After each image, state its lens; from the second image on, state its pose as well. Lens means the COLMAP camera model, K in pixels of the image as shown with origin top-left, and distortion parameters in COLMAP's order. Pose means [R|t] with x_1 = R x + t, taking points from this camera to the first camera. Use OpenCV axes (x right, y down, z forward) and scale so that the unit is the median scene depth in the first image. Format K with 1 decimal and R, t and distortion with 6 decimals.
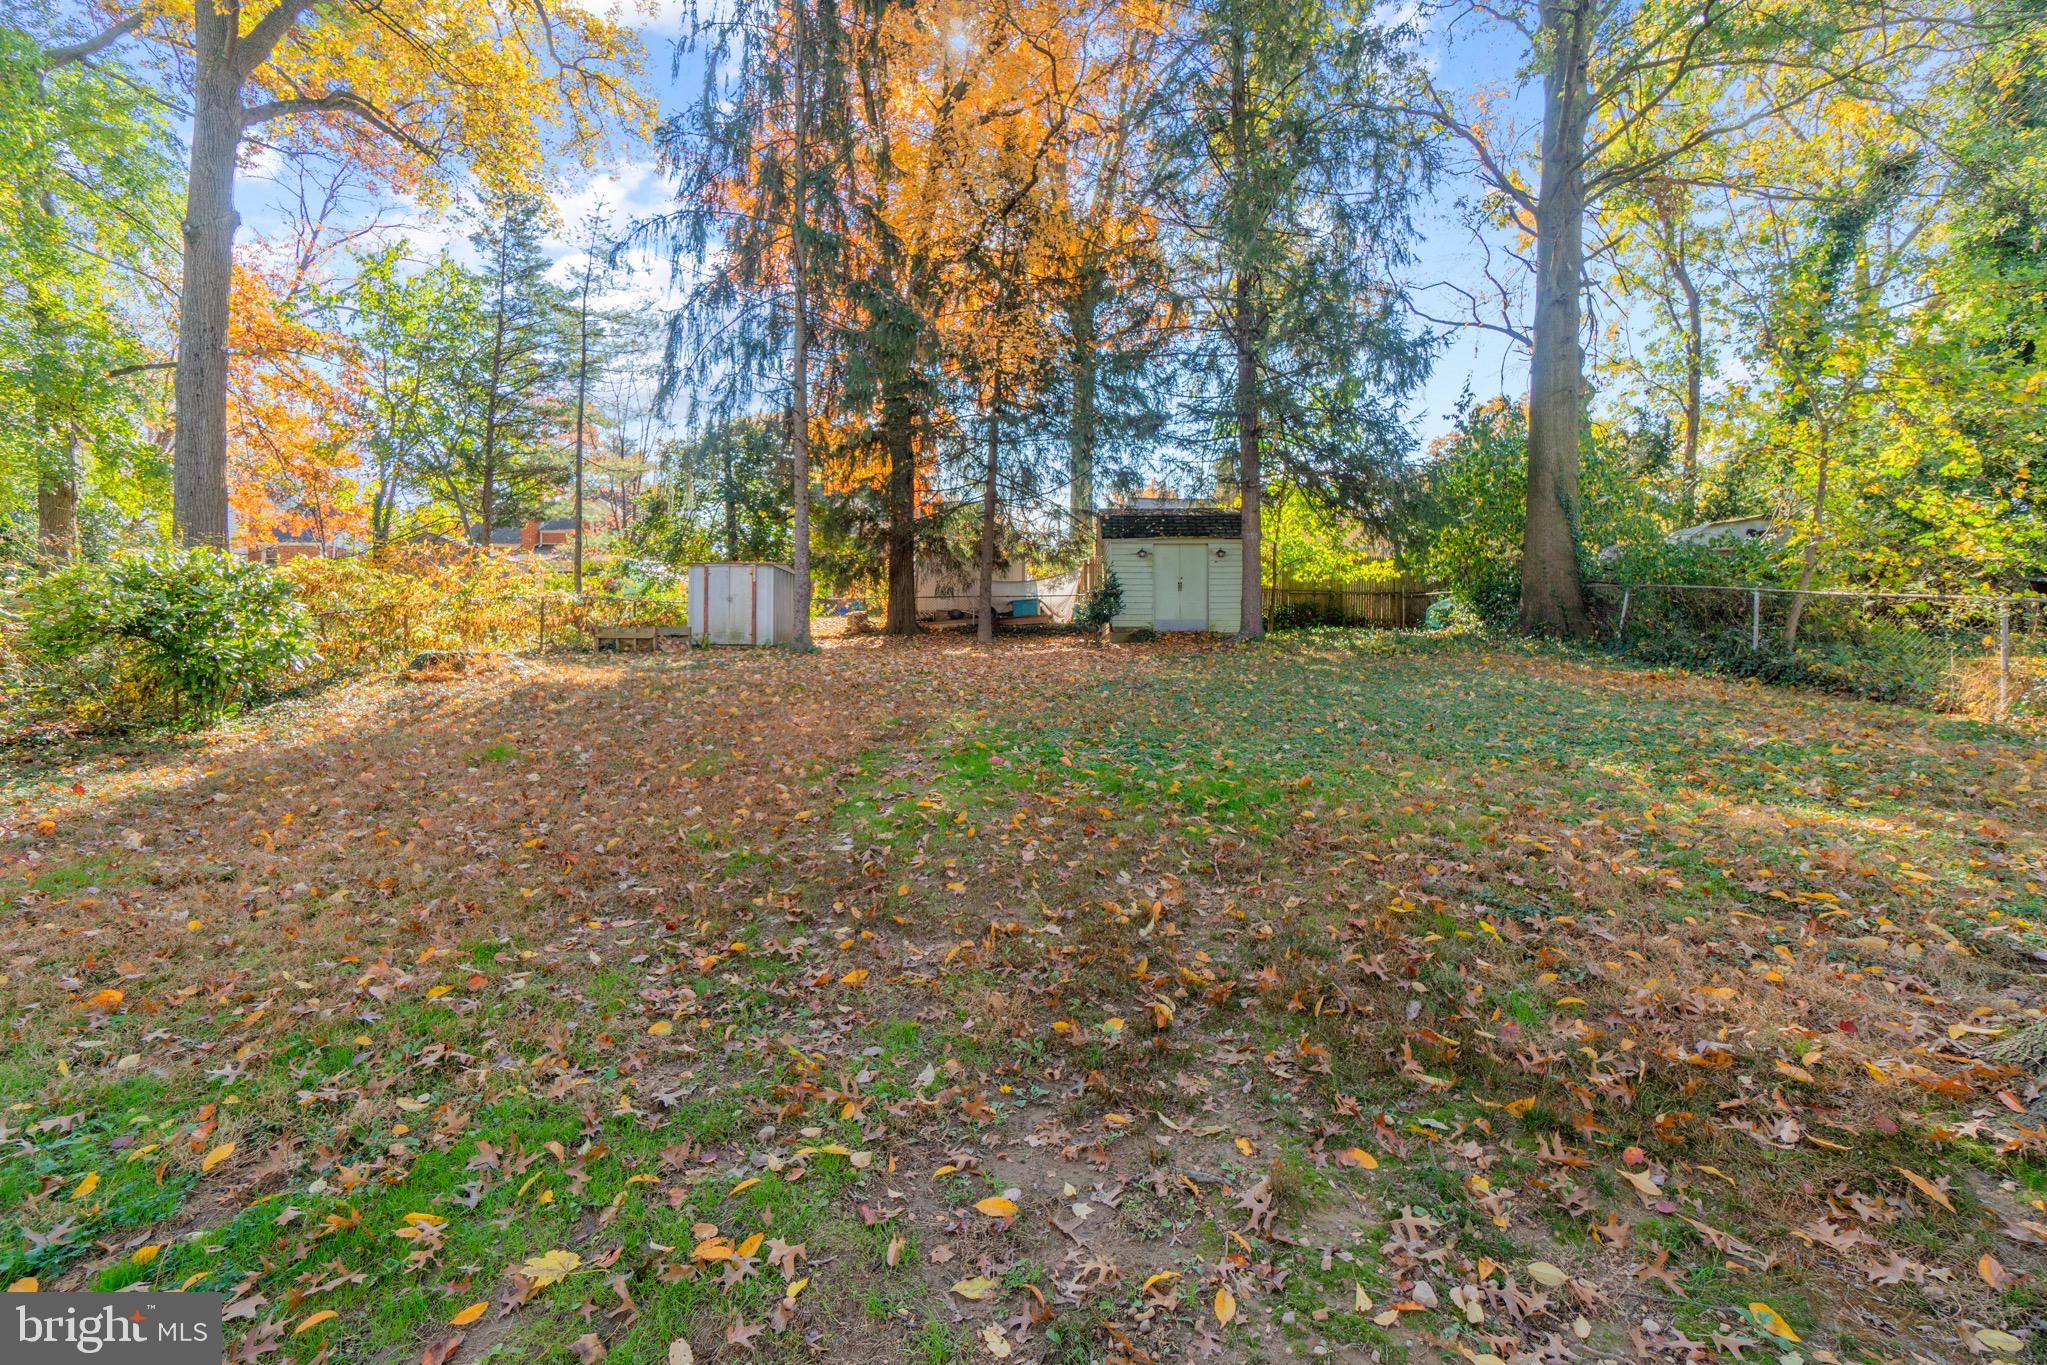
lens RADIAL K [[886.3, 0, 1027.3], [0, 886.3, 662.8], [0, 0, 1]] dist [0.001266, 0.001508]
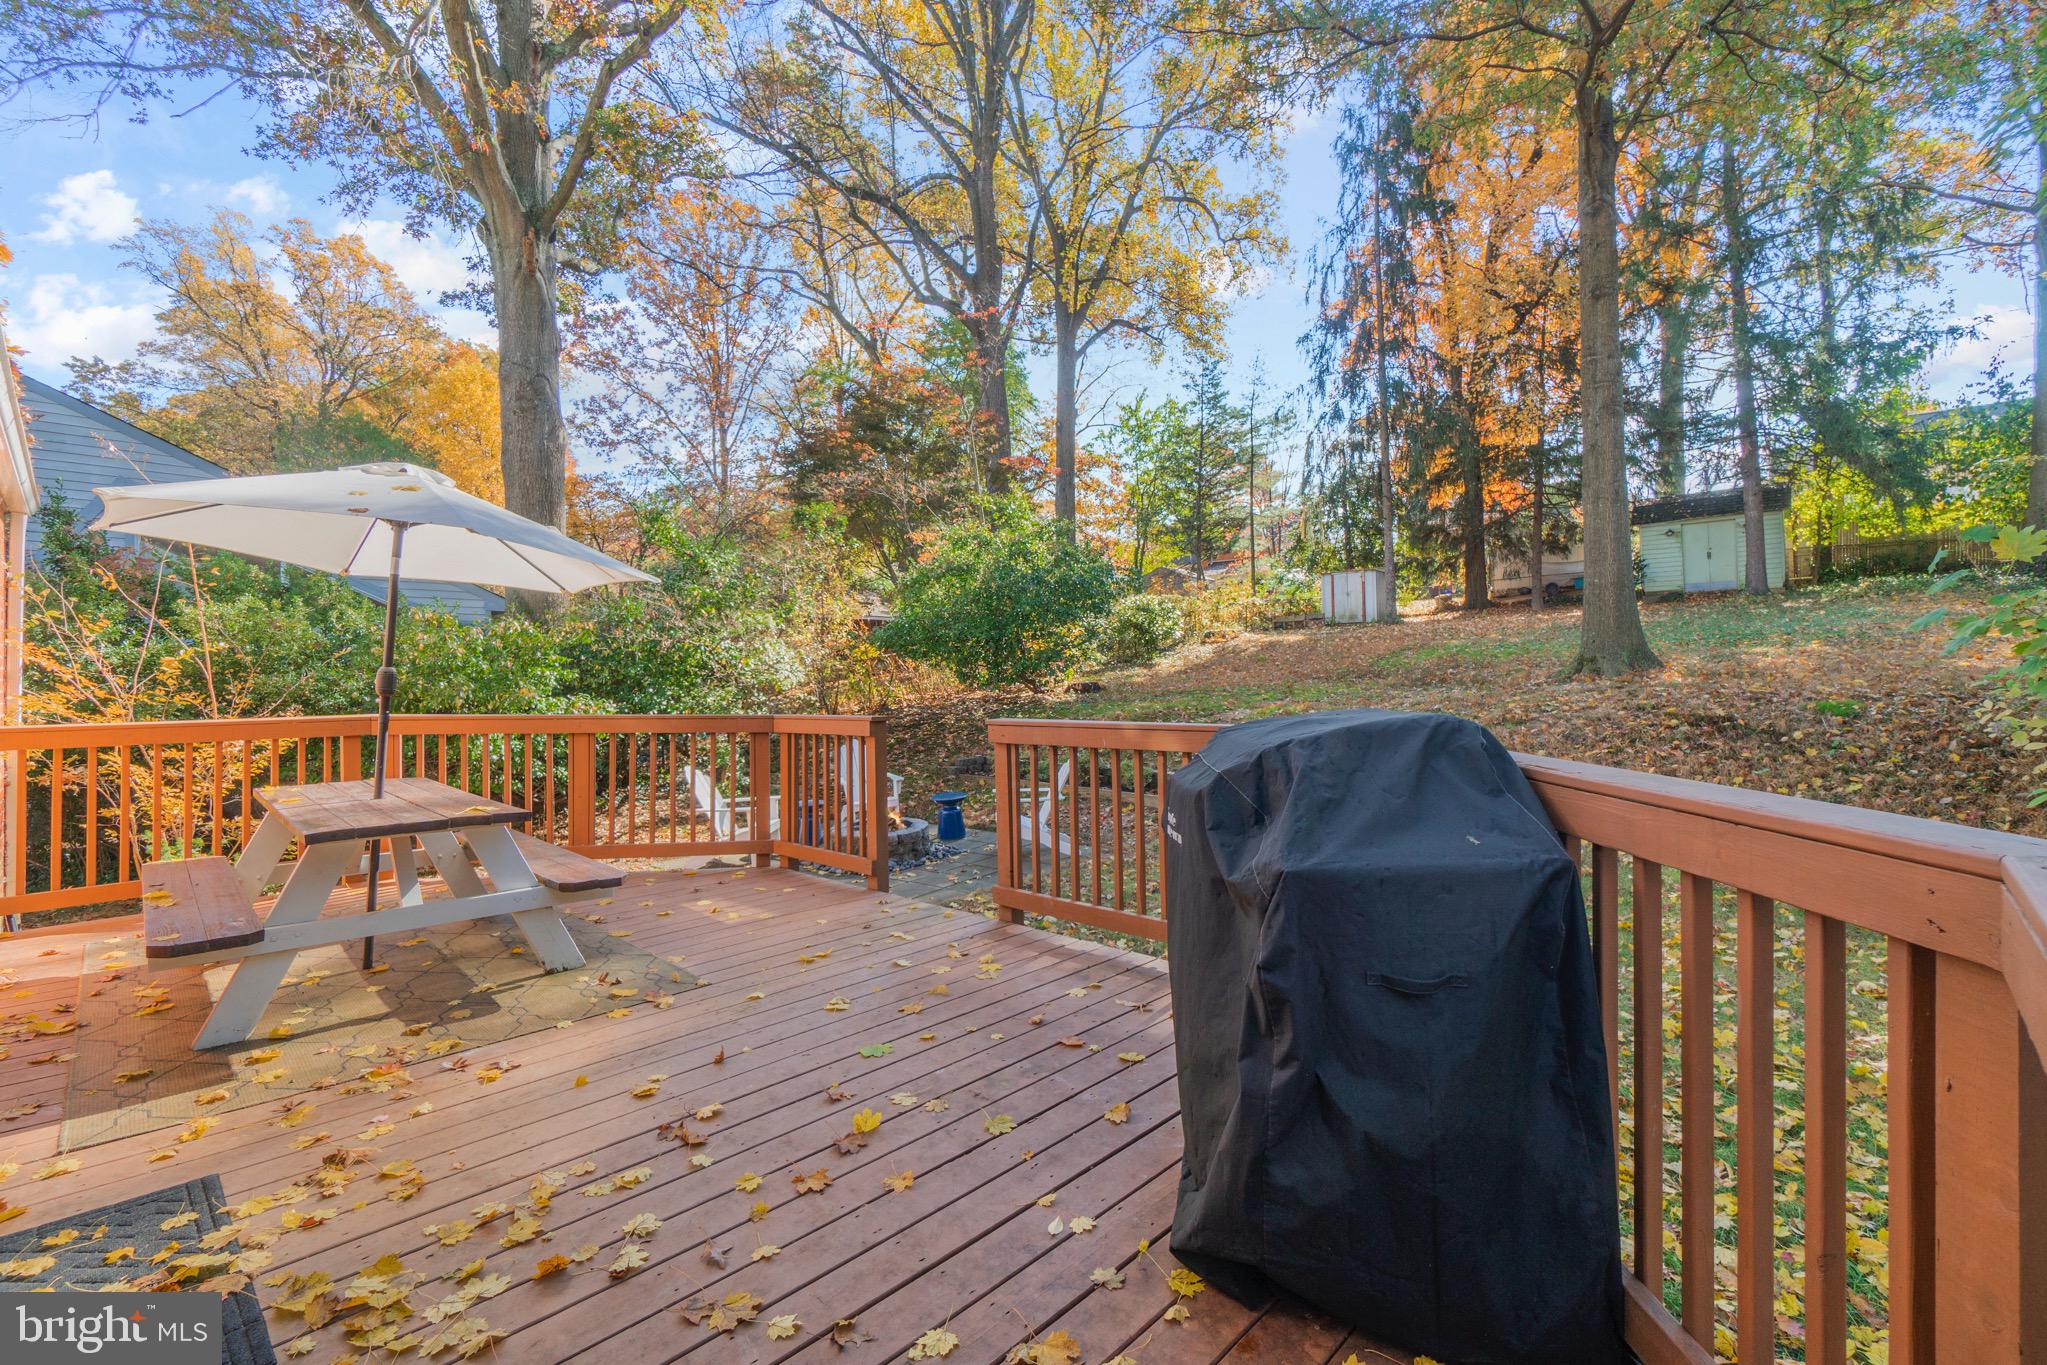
lens RADIAL K [[886.3, 0, 1018.6], [0, 886.3, 668.9], [0, 0, 1]] dist [0.001266, 0.001508]
pose [[0.770018, -0.024723, -0.637543, 0.190691], [0.036689, 0.999311, 0.005560, 0.027666], [0.636967, -0.027672, 0.770394, -0.524558]]
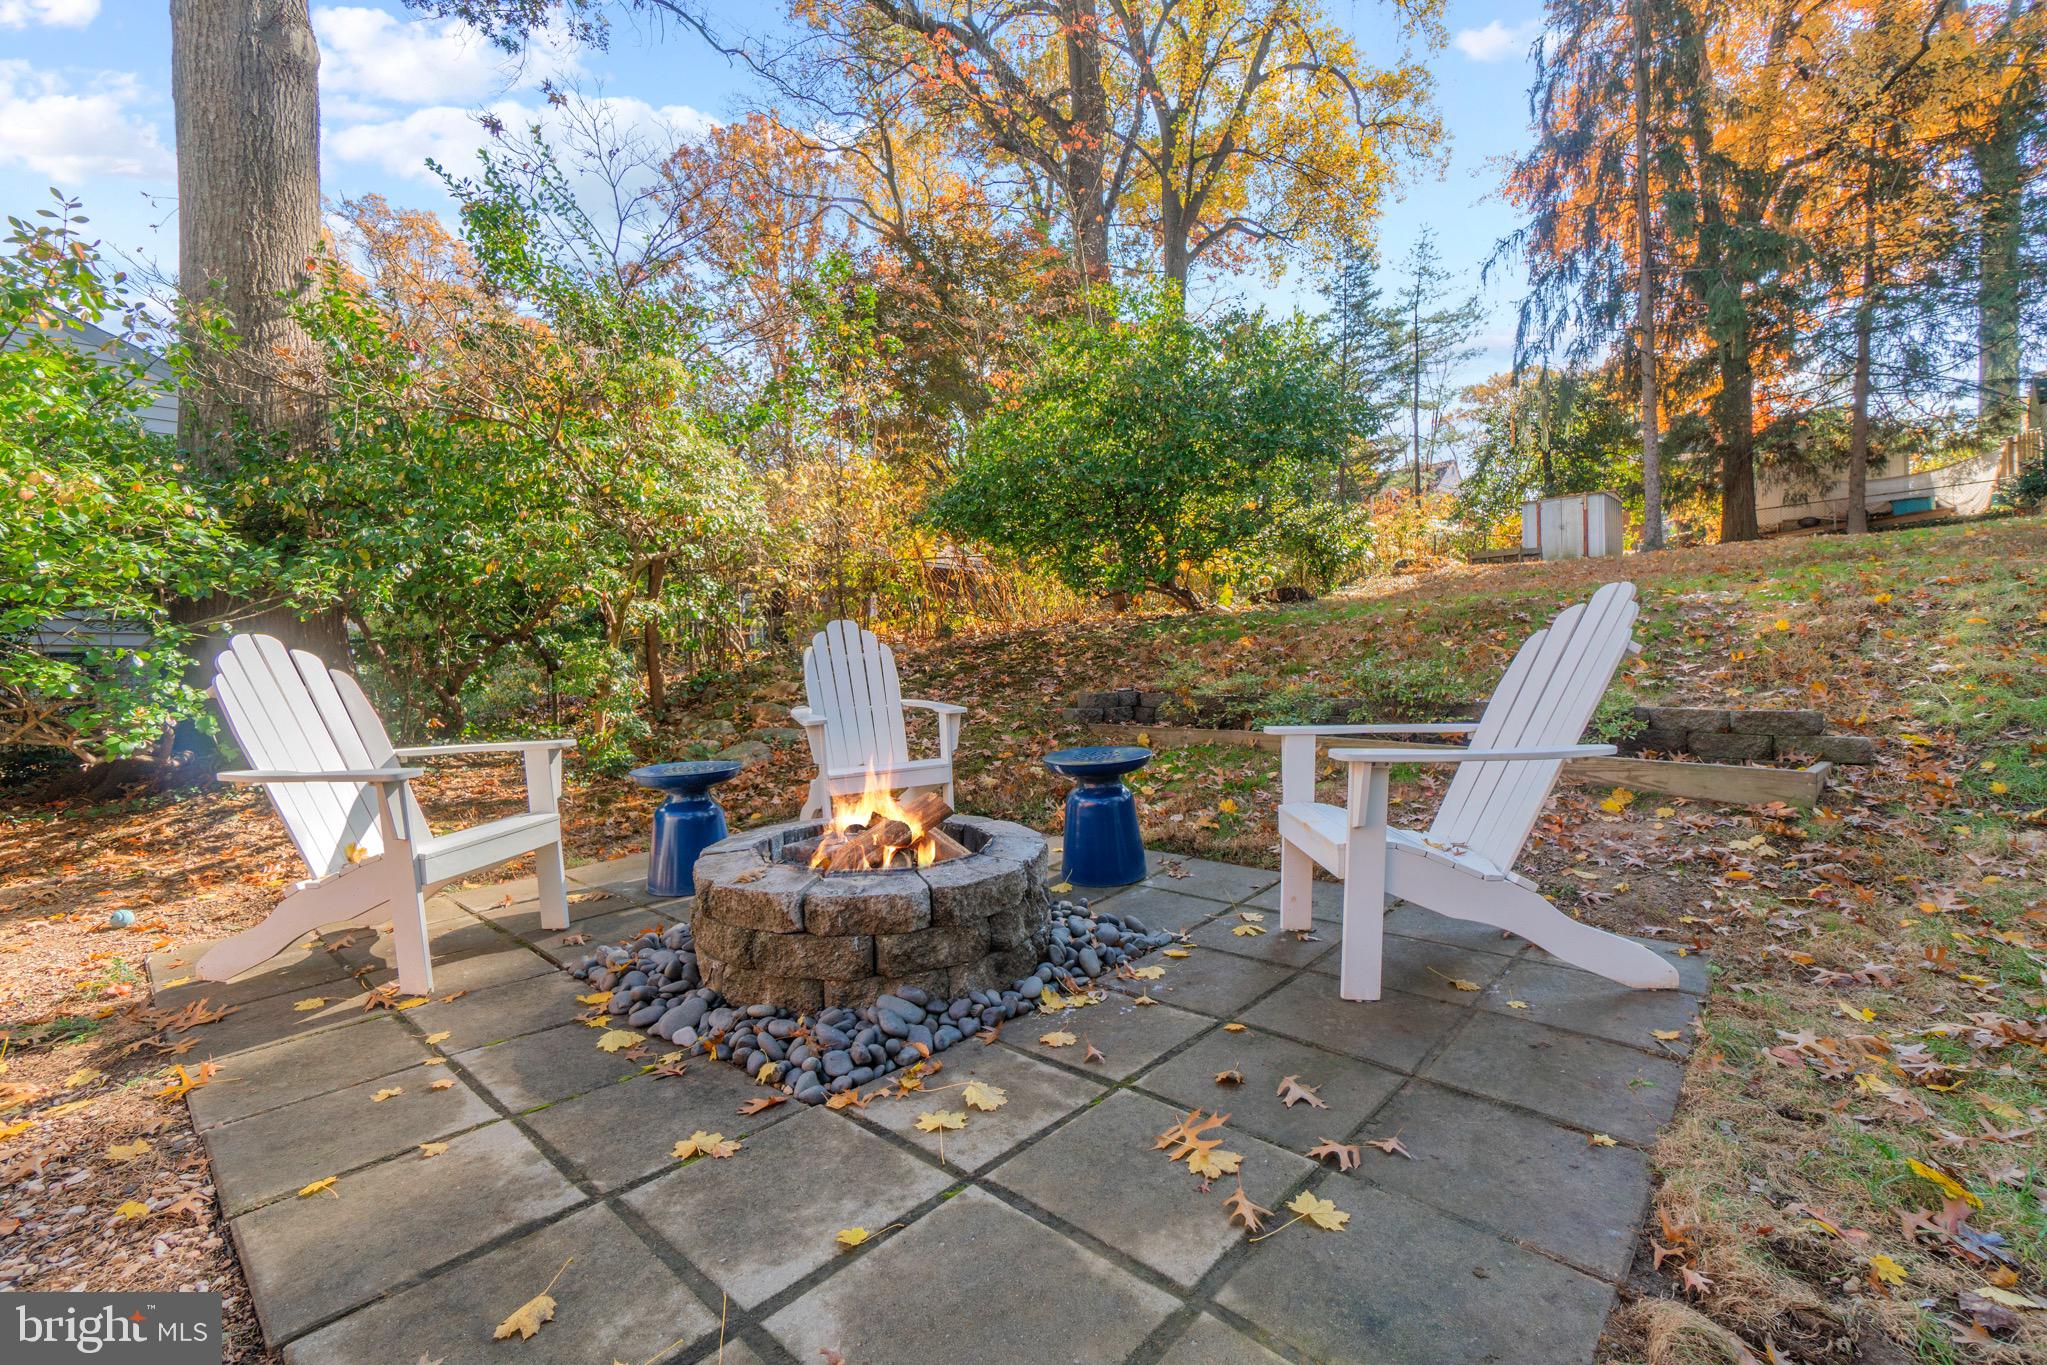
lens RADIAL K [[886.3, 0, 1019.8], [0, 886.3, 669.5], [0, 0, 1]] dist [0.001266, 0.001508]
pose [[0.713585, -0.016601, -0.700372, -0.021396], [0.032245, 0.999438, 0.009164, 0.075512], [0.699826, -0.029122, 0.713720, -0.325466]]
